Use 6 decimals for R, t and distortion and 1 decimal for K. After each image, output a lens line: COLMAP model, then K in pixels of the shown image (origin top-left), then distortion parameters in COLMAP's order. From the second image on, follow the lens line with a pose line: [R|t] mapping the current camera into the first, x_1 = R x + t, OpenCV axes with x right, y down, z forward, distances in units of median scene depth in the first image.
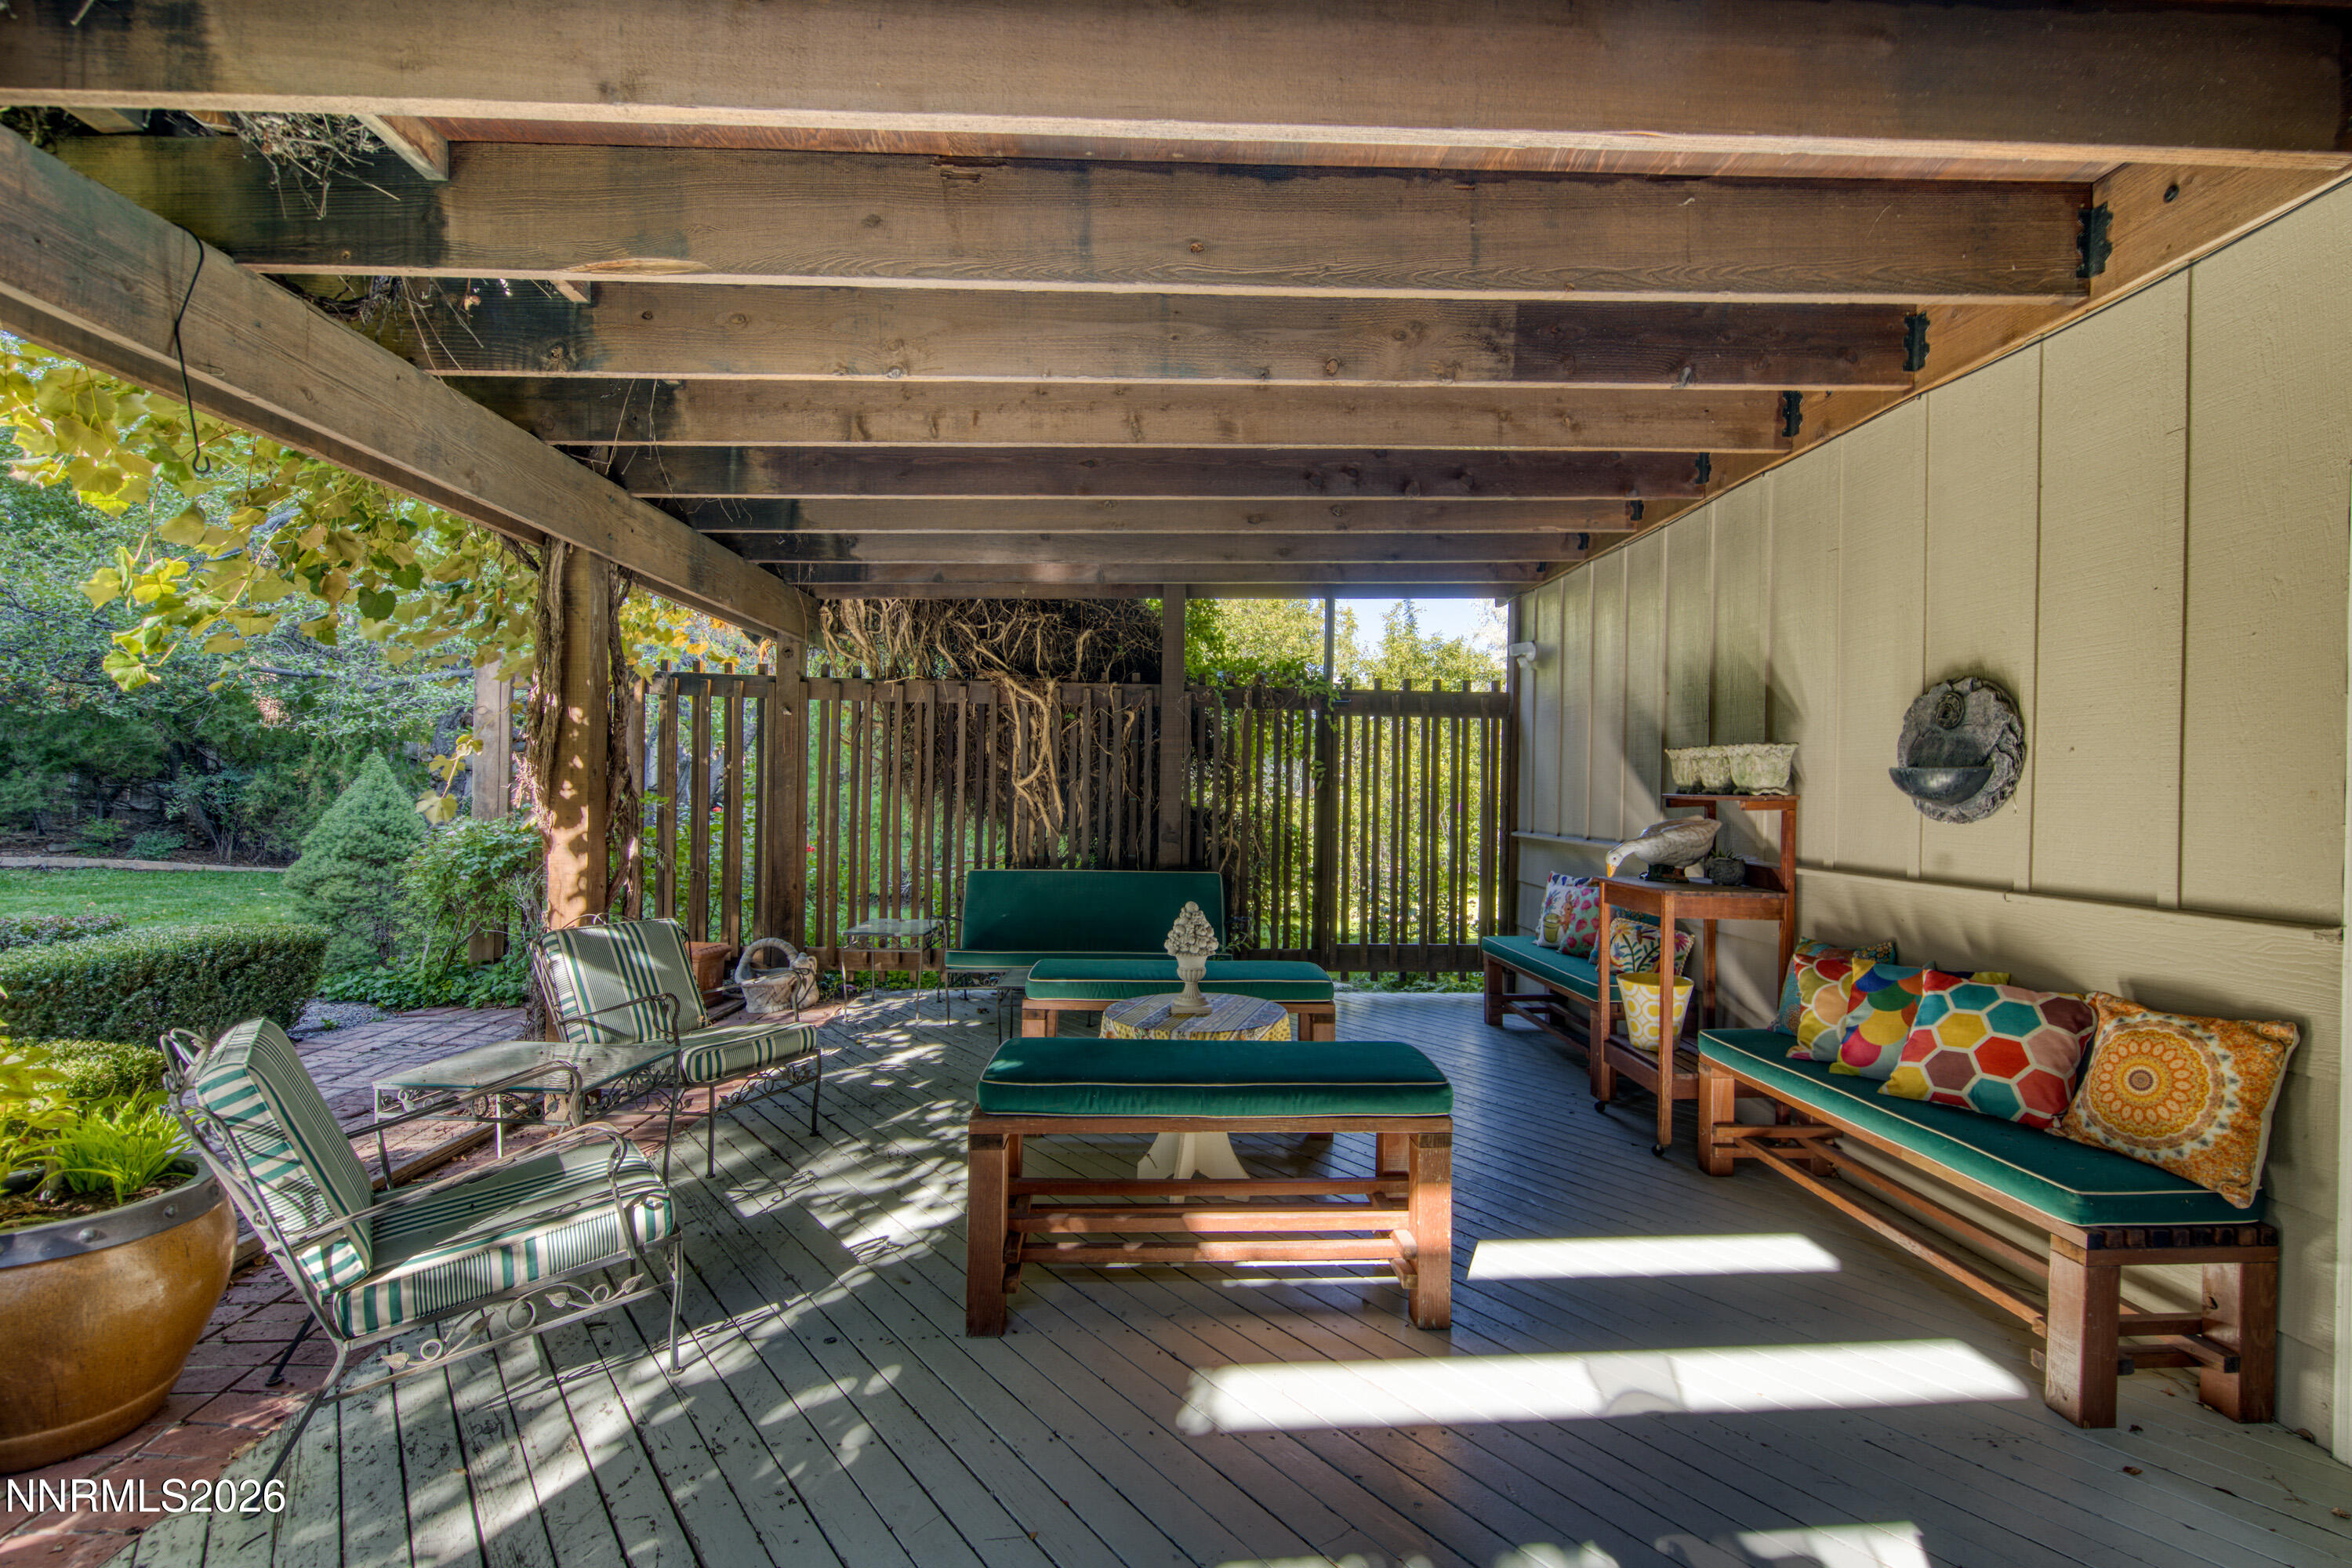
lens RADIAL K [[997.5, 0, 1178.5], [0, 997.5, 786.7], [0, 0, 1]] dist [-0.000307, -0.000010]
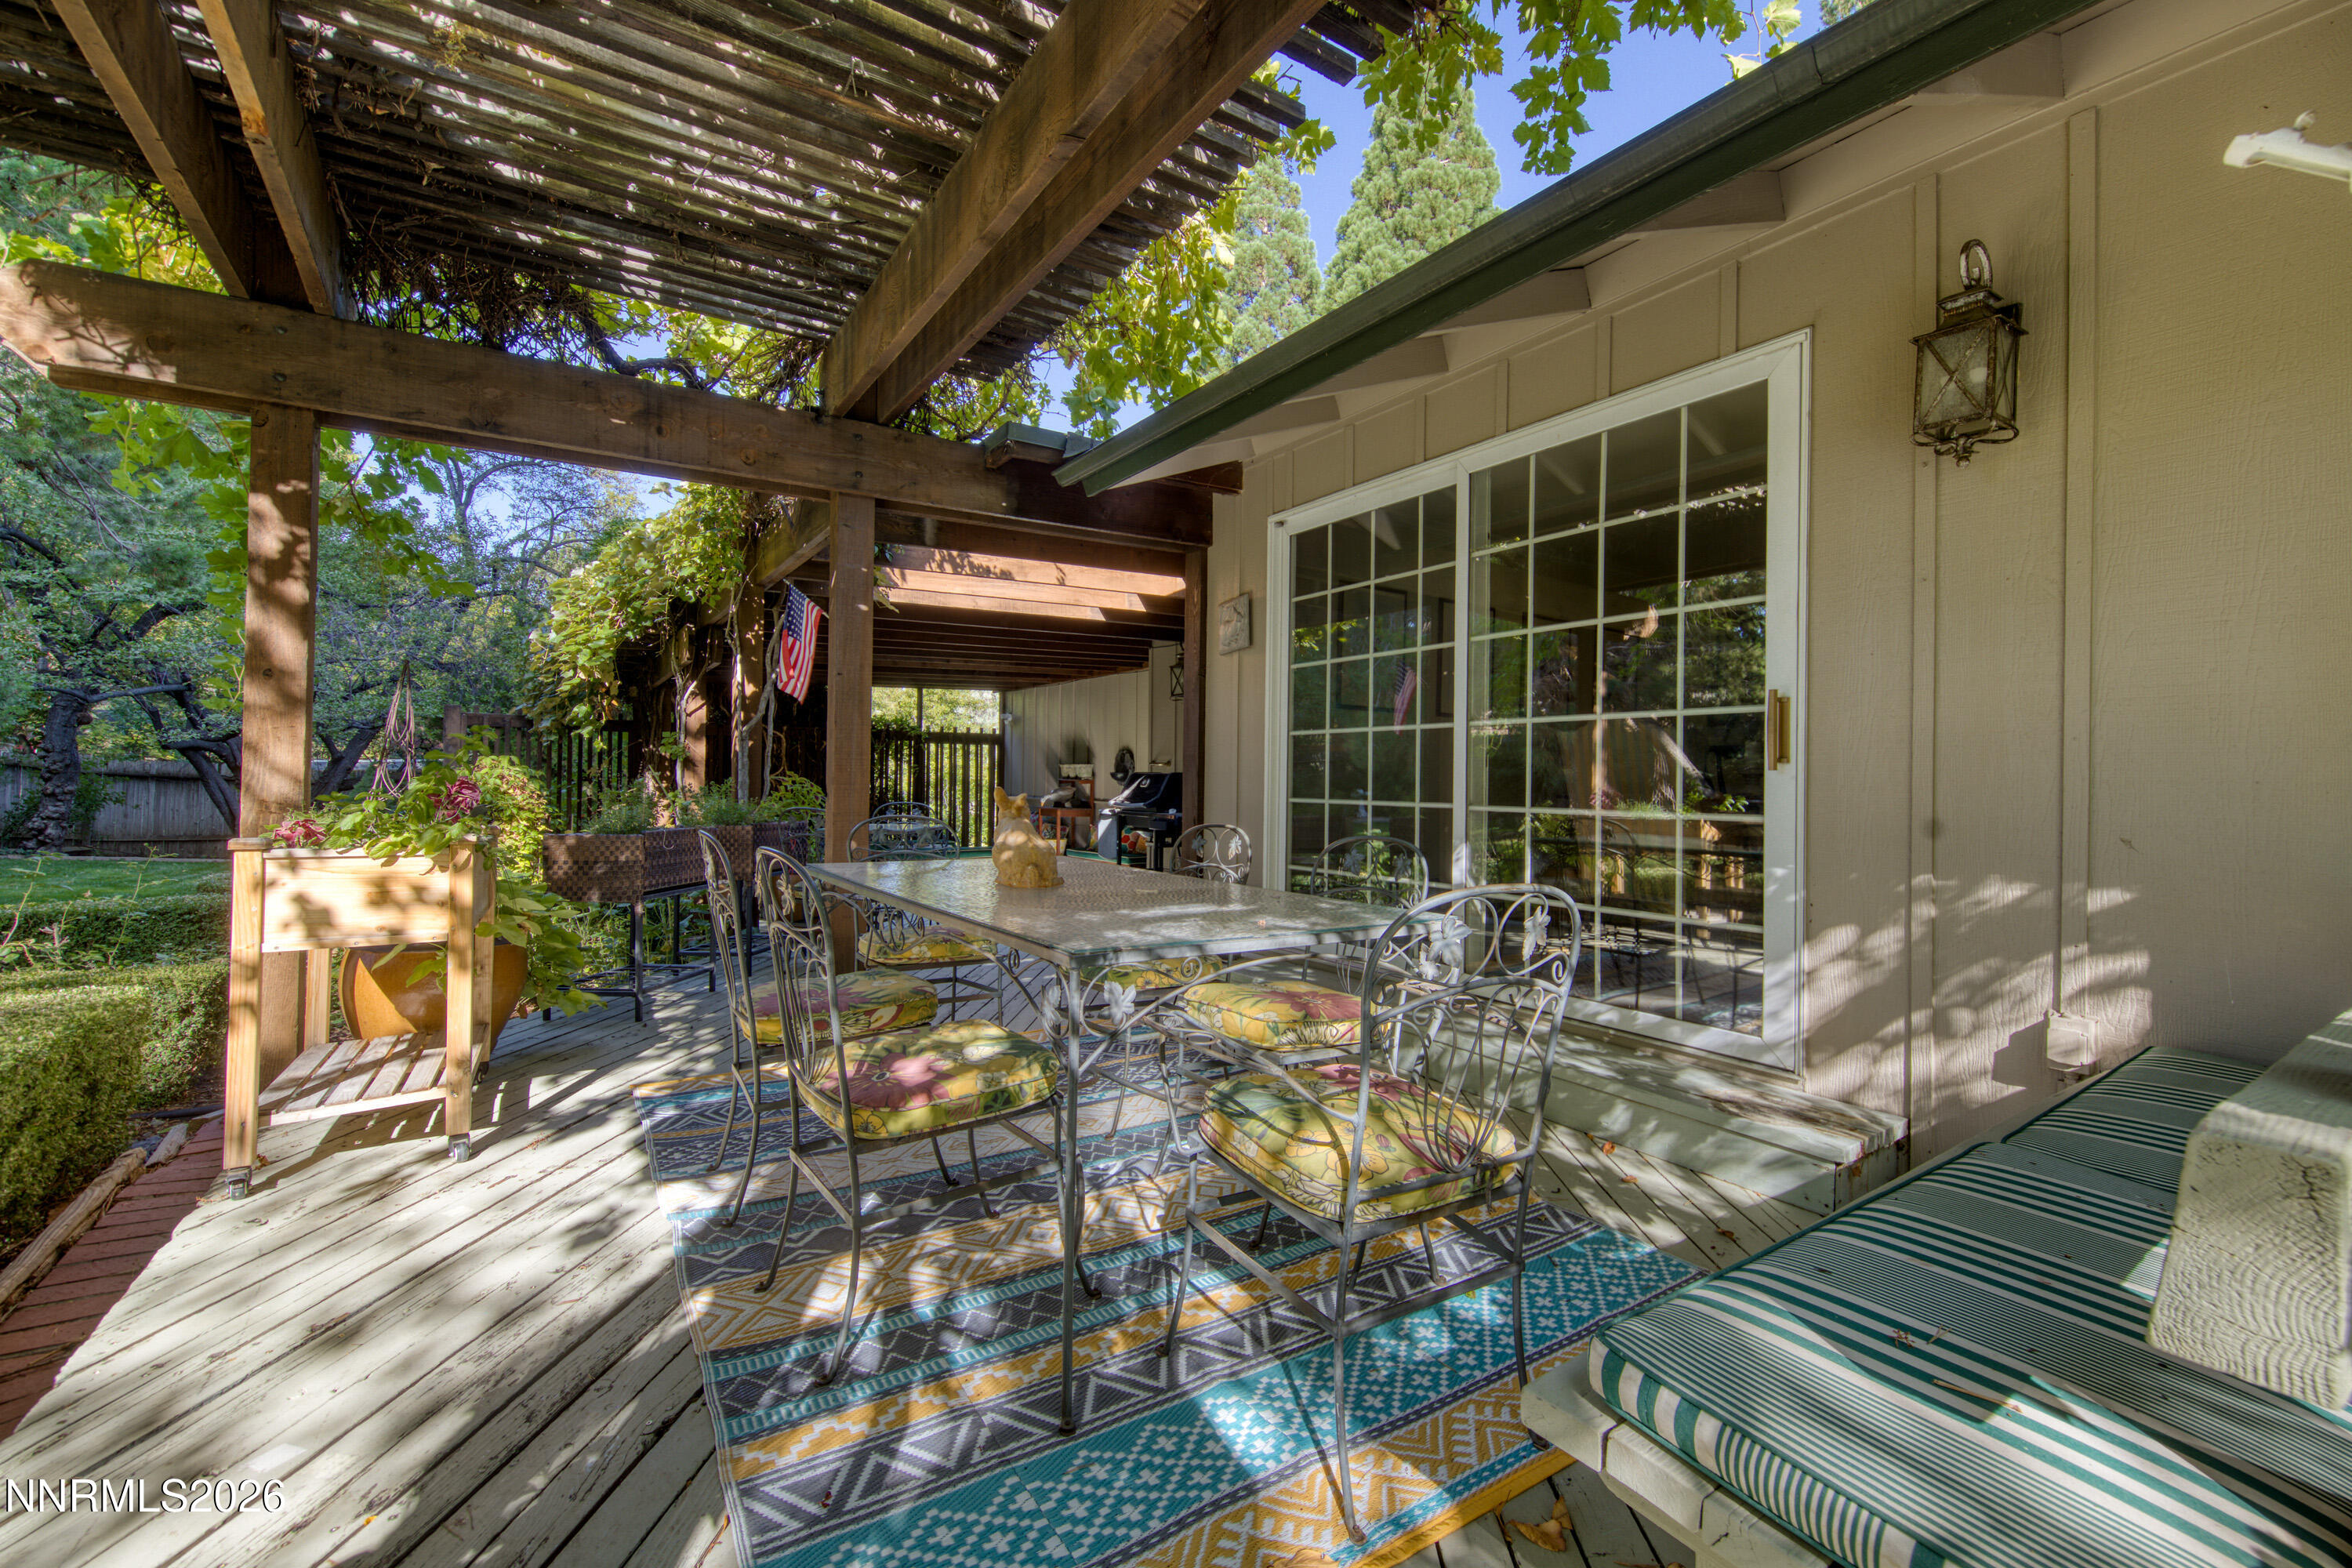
lens RADIAL K [[997.5, 0, 1180.0], [0, 997.5, 773.0], [0, 0, 1]] dist [-0.000307, -0.000010]
pose [[0.855879, -0.012749, 0.517020, -0.796624], [0.010070, 0.999917, 0.007987, -0.033444], [-0.517079, -0.001630, 0.855936, -1.857123]]
